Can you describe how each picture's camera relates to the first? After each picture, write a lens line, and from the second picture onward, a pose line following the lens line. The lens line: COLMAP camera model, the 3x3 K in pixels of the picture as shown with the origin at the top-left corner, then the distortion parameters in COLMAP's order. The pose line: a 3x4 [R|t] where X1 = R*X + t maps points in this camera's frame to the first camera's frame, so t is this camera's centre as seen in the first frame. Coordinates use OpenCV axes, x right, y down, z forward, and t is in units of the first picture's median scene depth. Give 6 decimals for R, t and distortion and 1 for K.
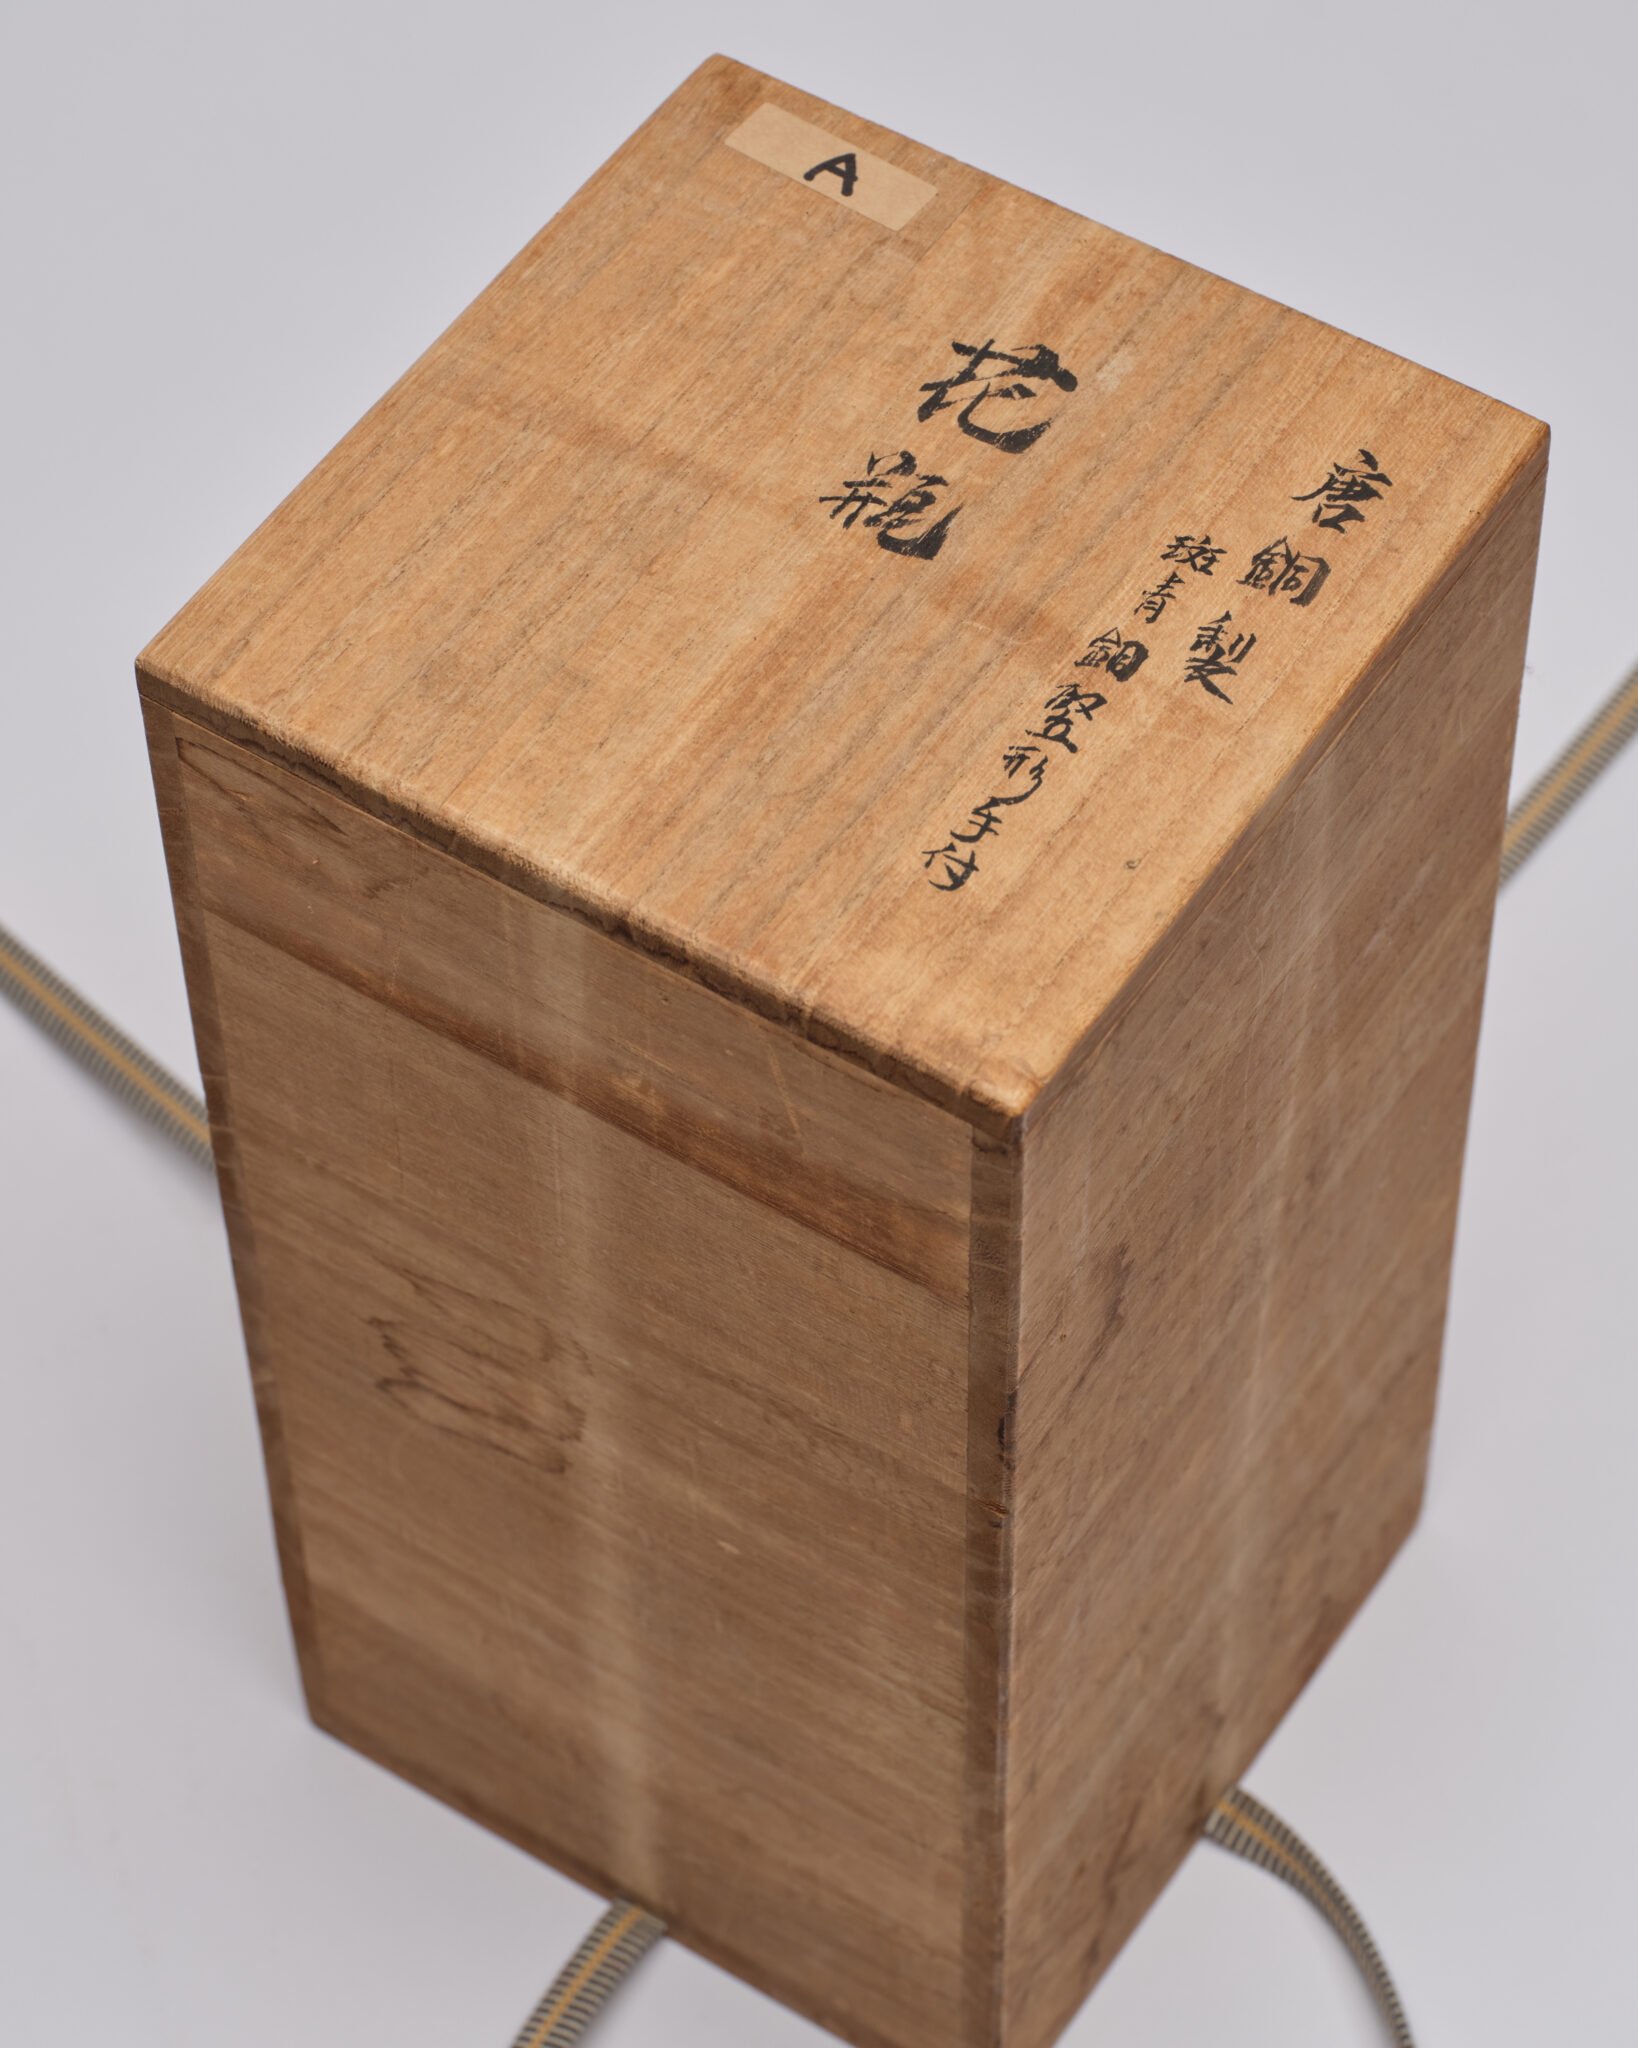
lens RADIAL K [[5552.7, 0, 755.8], [0, 5552.7, 996.7], [0, 0, 1]] dist [0.096800, 0.000000]
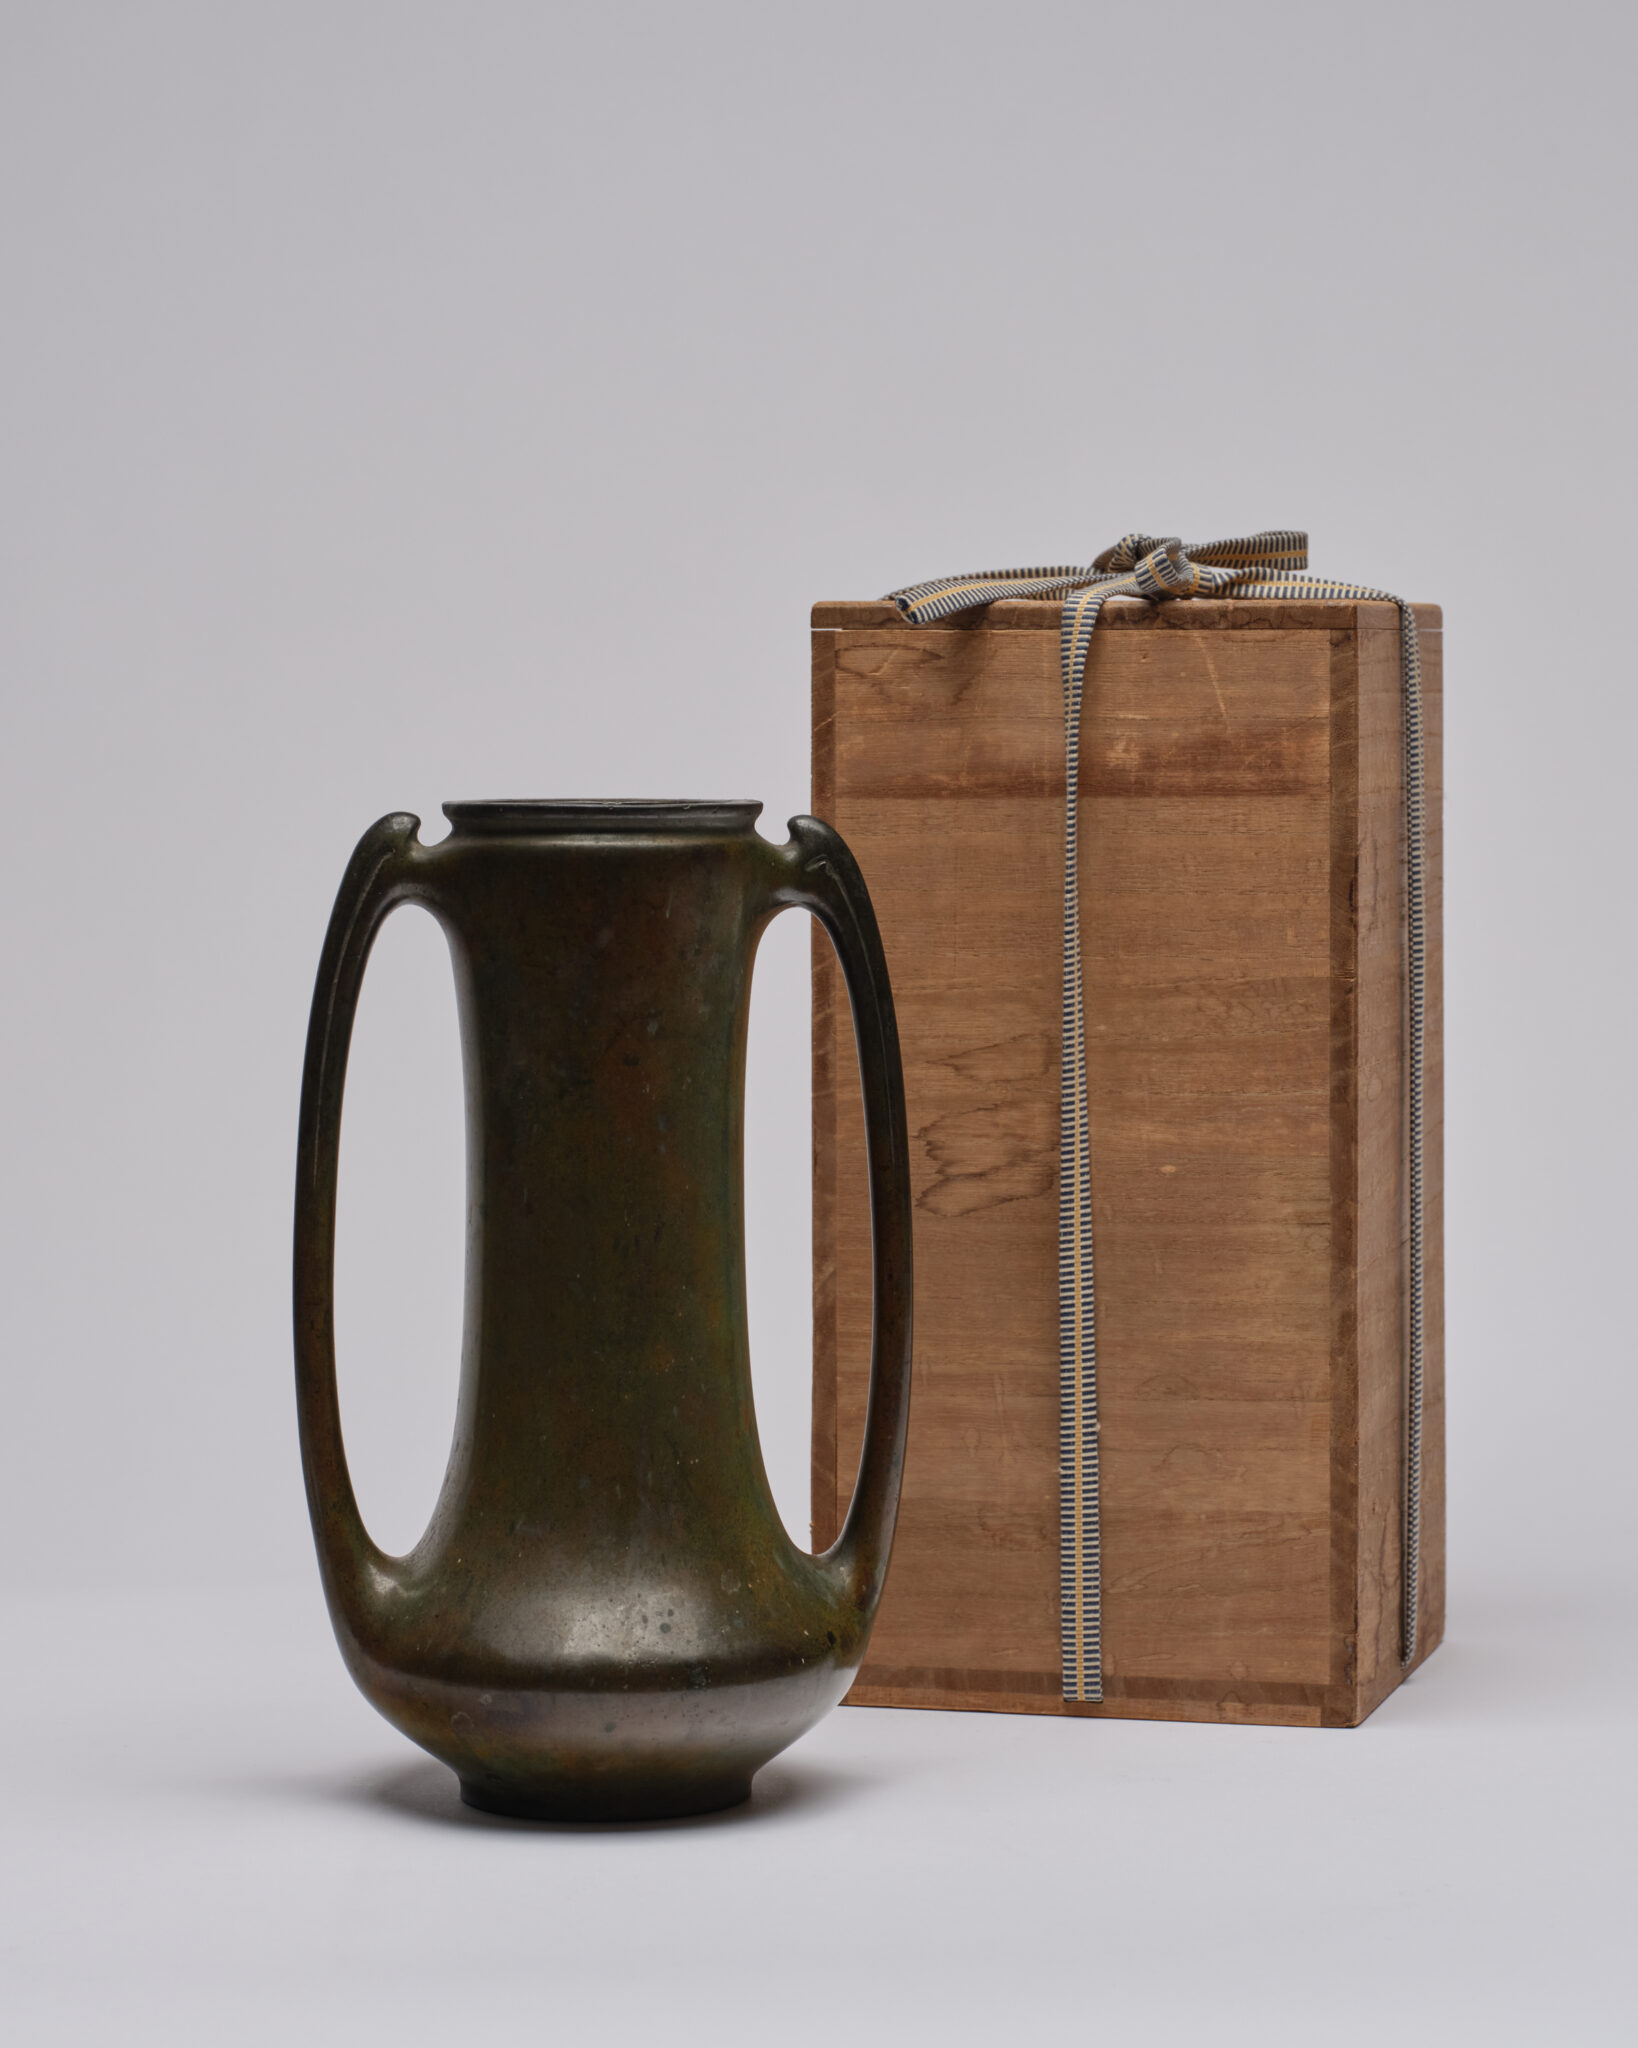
lens RADIAL K [[5552.7, 0, 821.5], [0, 5552.7, 1023.3], [0, 0, 1]] dist [0.096800, 0.000000]
pose [[0.950885, -0.014236, 0.309217, -0.688181], [0.237204, 0.675315, -0.698344, 1.342751], [-0.198877, 0.737392, 0.645524, -0.120185]]
